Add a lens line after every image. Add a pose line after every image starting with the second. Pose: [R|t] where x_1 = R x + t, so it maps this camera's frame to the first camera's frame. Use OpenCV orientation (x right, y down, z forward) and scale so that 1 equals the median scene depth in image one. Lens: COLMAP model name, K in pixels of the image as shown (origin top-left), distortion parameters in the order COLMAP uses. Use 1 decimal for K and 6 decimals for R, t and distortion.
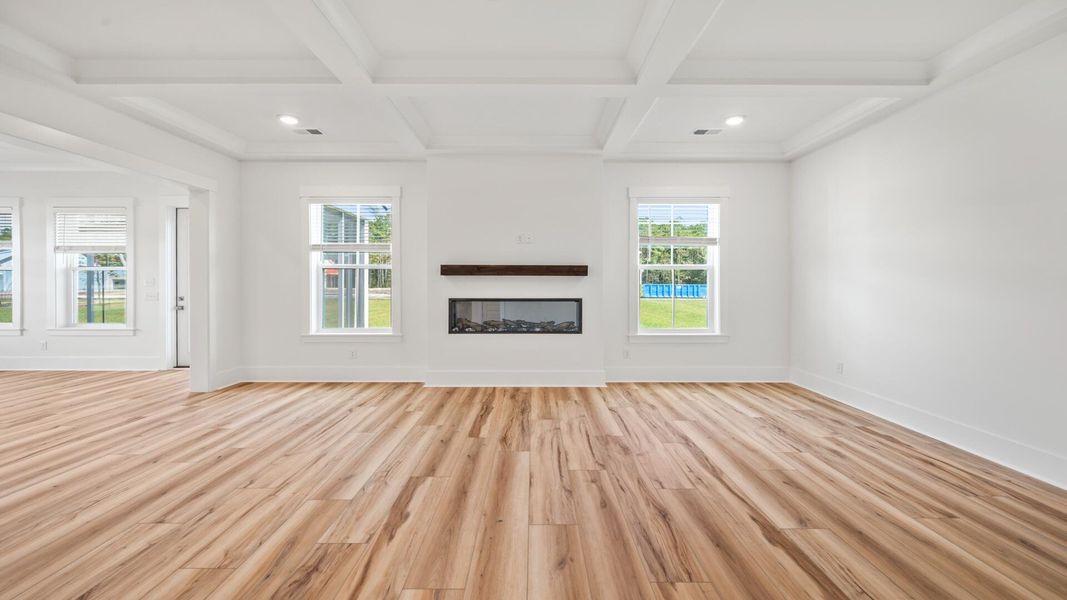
lens RADIAL K [[430.7, 0, 537.4], [0, 430.7, 284.7], [0, 0, 1]] dist [-0.001428, -0.000360]
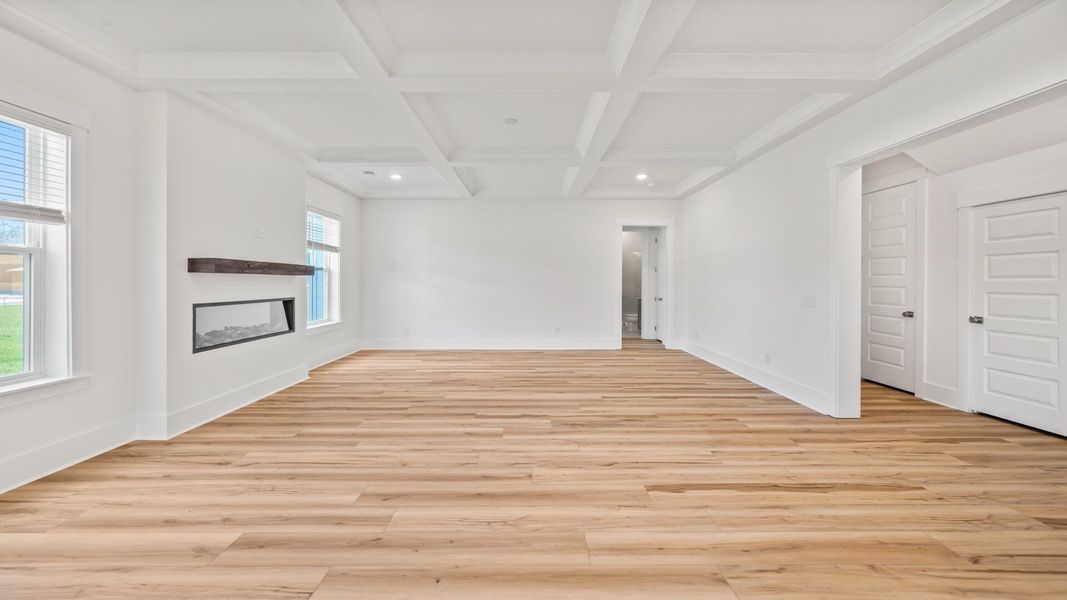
lens RADIAL K [[430.7, 0, 537.4], [0, 430.7, 284.7], [0, 0, 1]] dist [-0.001428, -0.000360]
pose [[-0.011047, -0.007287, 0.999912, -0.925002], [0.007562, 0.999944, 0.007371, -0.000774], [-0.999910, 0.007642, -0.010991, 0.435099]]
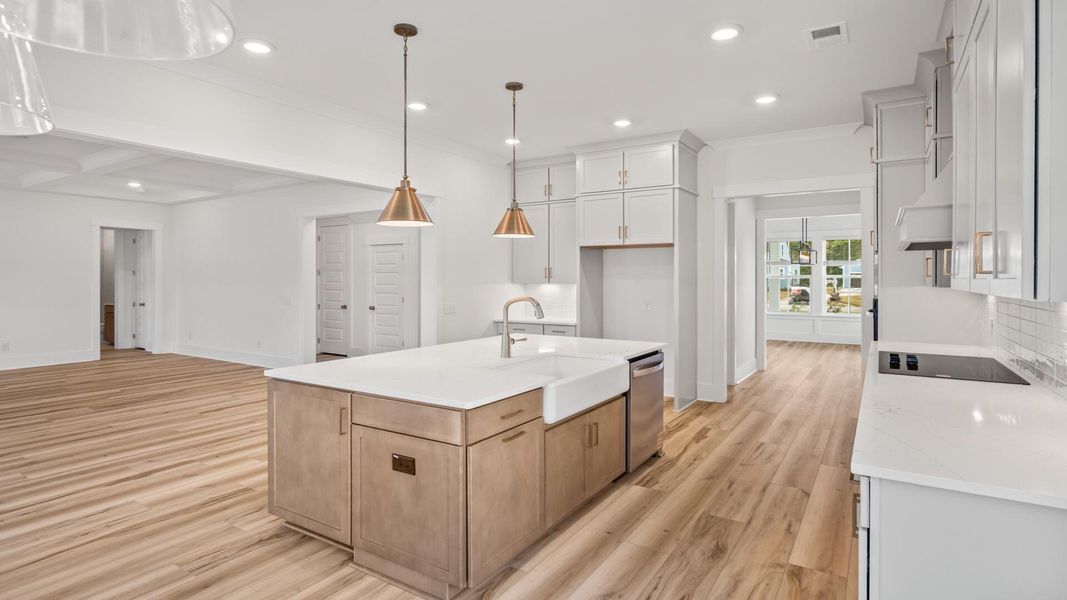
lens RADIAL K [[544.1, 0, 533.6], [0, 544.1, 280.2], [0, 0, 1]] dist [0.000028, 0.000092]
pose [[-0.839449, -0.002742, 0.543431, -1.589371], [0.004446, 0.999919, 0.011914, -0.037047], [-0.543420, 0.012417, -0.839369, 0.858100]]
